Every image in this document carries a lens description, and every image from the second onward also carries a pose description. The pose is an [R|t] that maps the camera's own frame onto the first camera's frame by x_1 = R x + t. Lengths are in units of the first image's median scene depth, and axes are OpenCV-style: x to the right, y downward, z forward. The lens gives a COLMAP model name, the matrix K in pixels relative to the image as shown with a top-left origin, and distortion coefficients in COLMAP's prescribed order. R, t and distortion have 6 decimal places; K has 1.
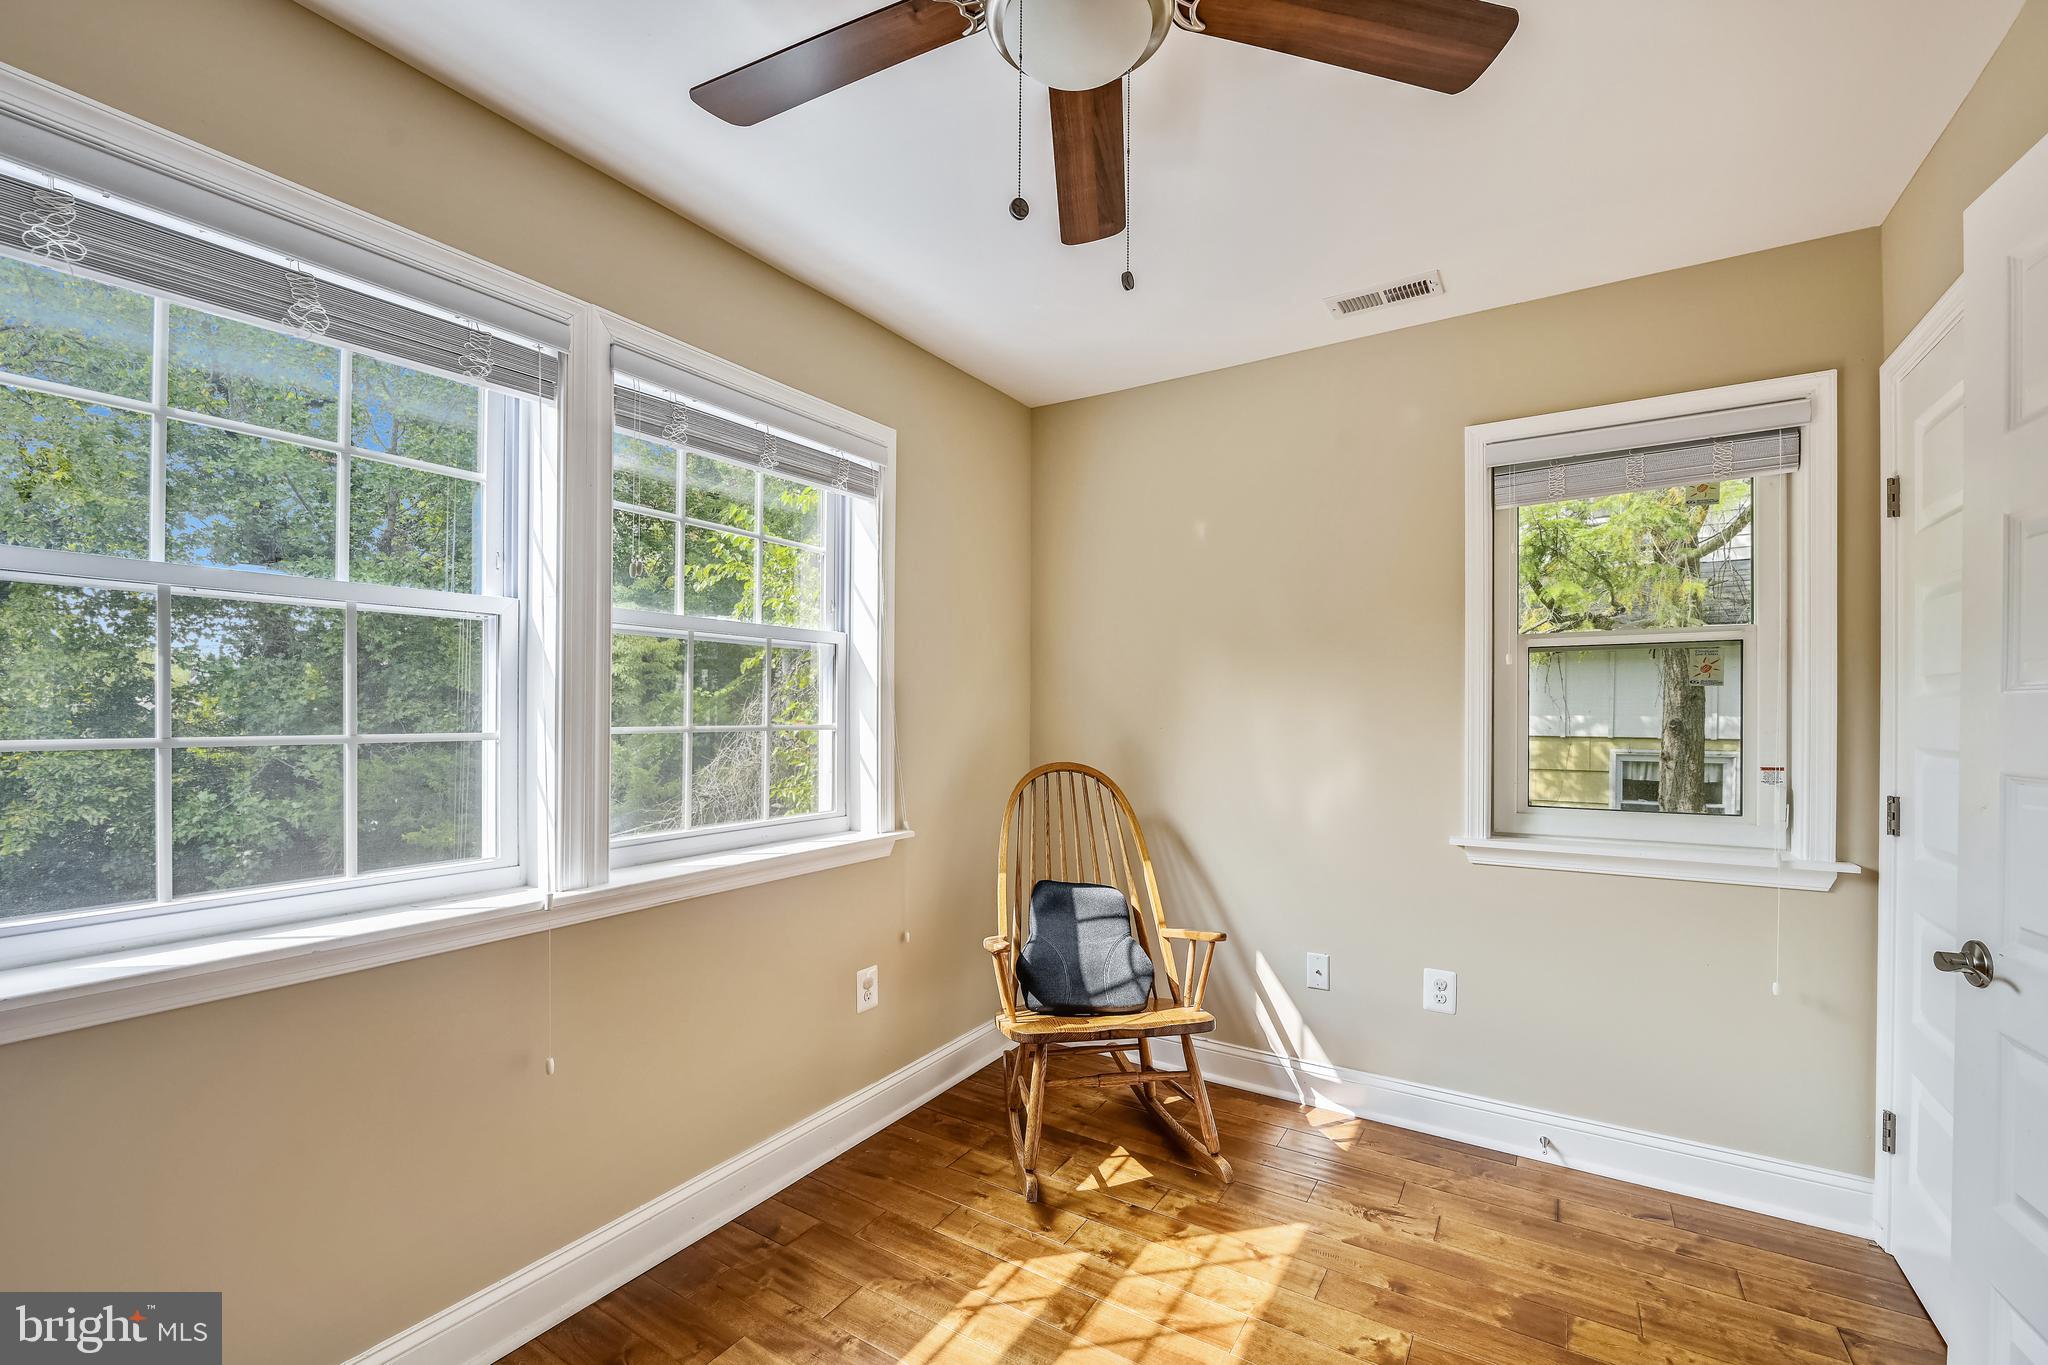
lens RADIAL K [[857.5, 0, 1021.2], [0, 857.5, 702.0], [0, 0, 1]] dist [-0.000531, -0.008049]
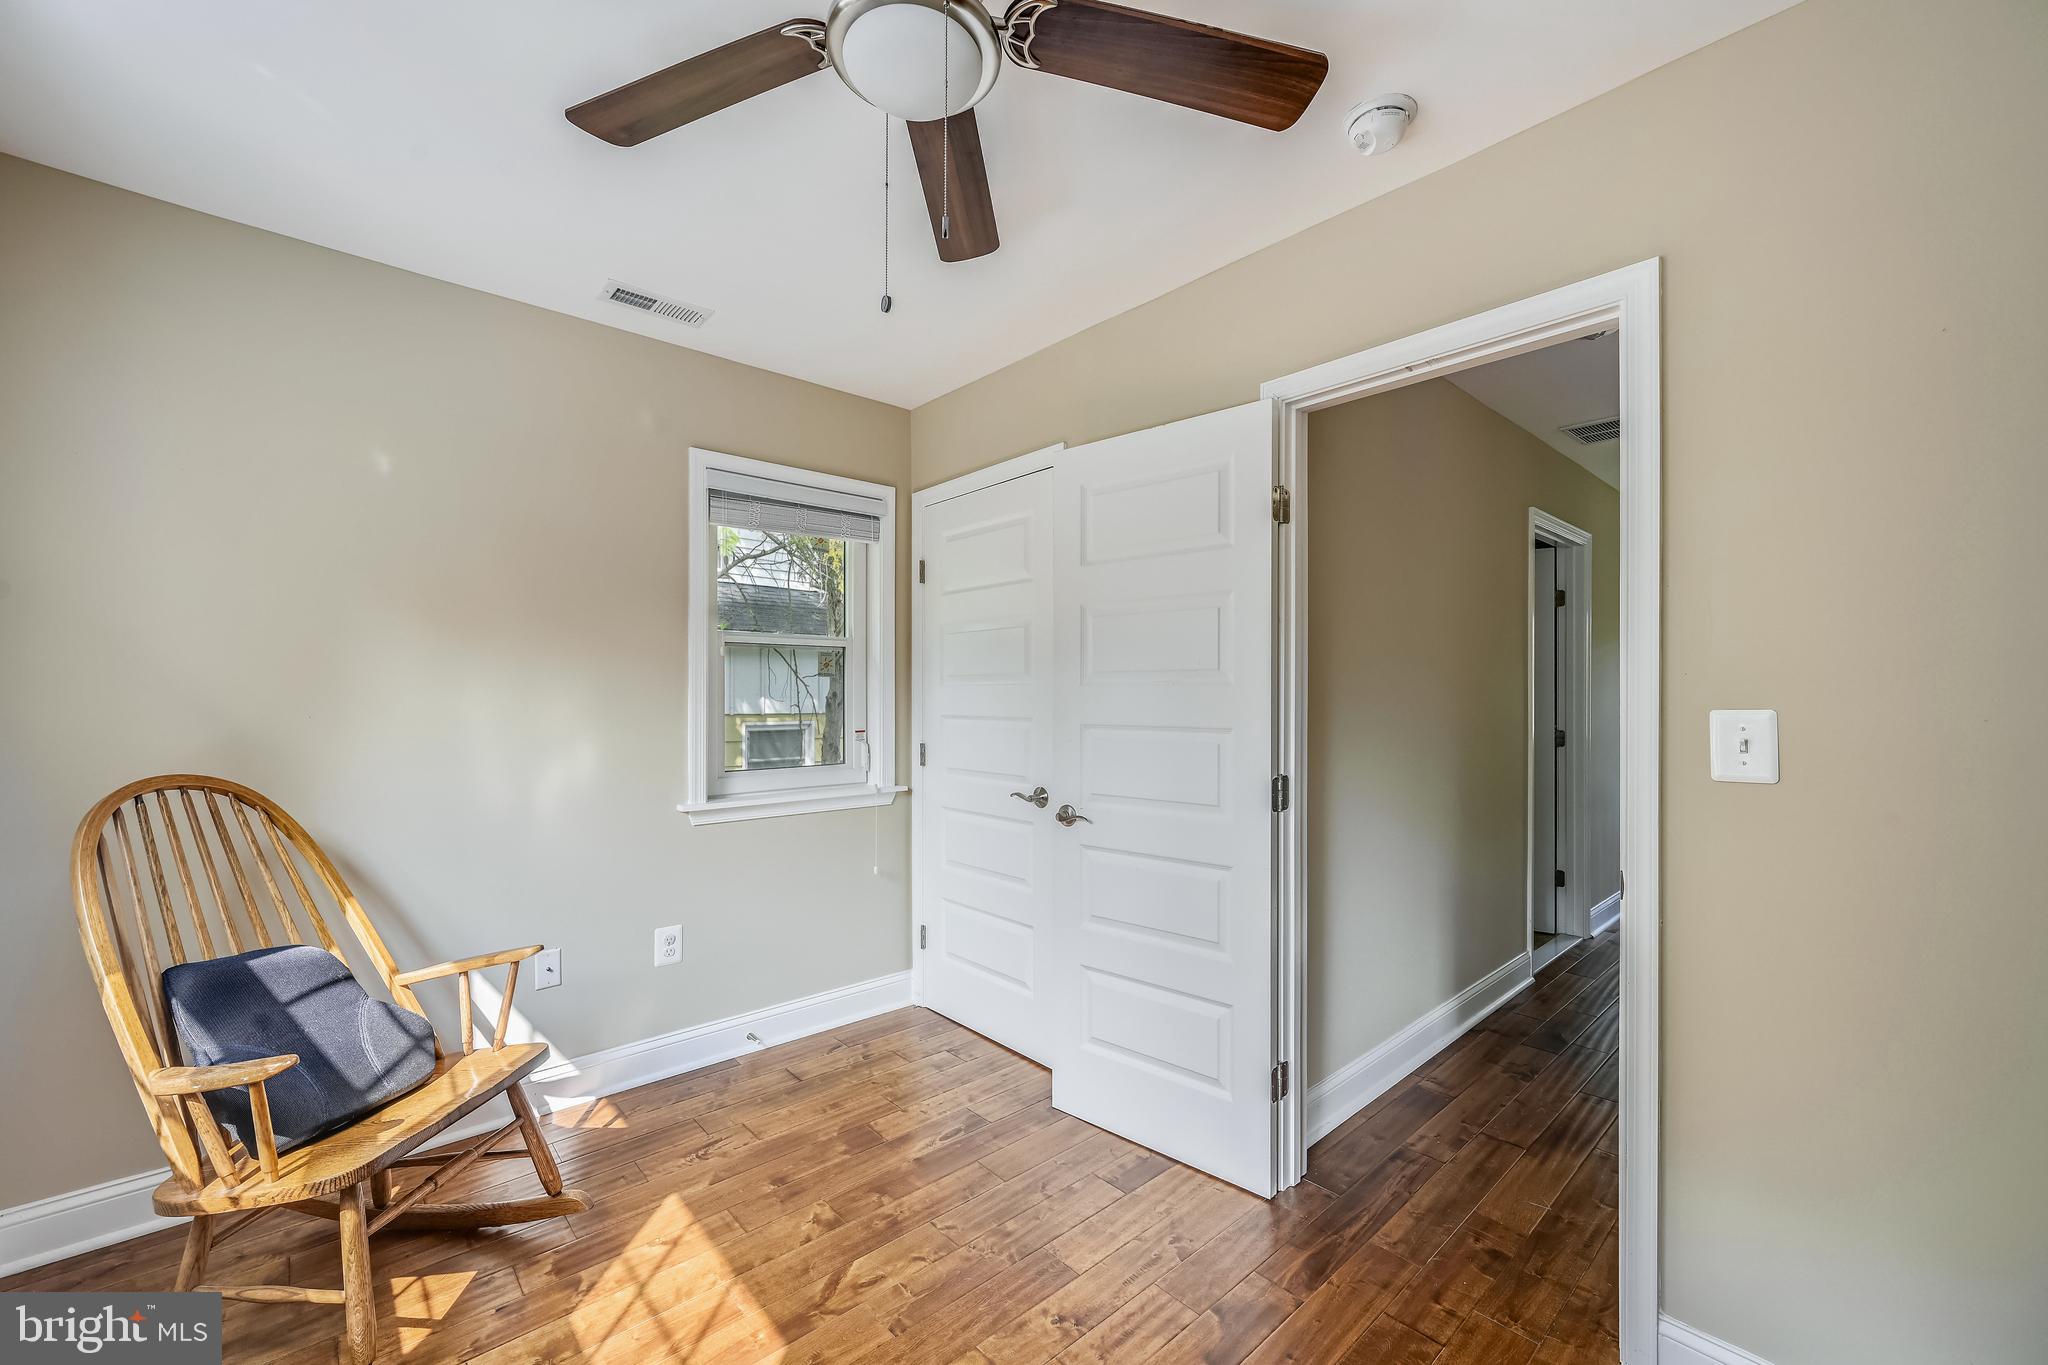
lens RADIAL K [[811.8, 0, 1024.0], [0, 811.8, 682.5], [0, 0, 1]] dist [0.000472, 0.000039]
pose [[0.266986, 0.013471, 0.963606, -0.470917], [-0.011246, 0.999878, -0.010862, 0.001837], [-0.963635, -0.007937, 0.267105, 0.317732]]
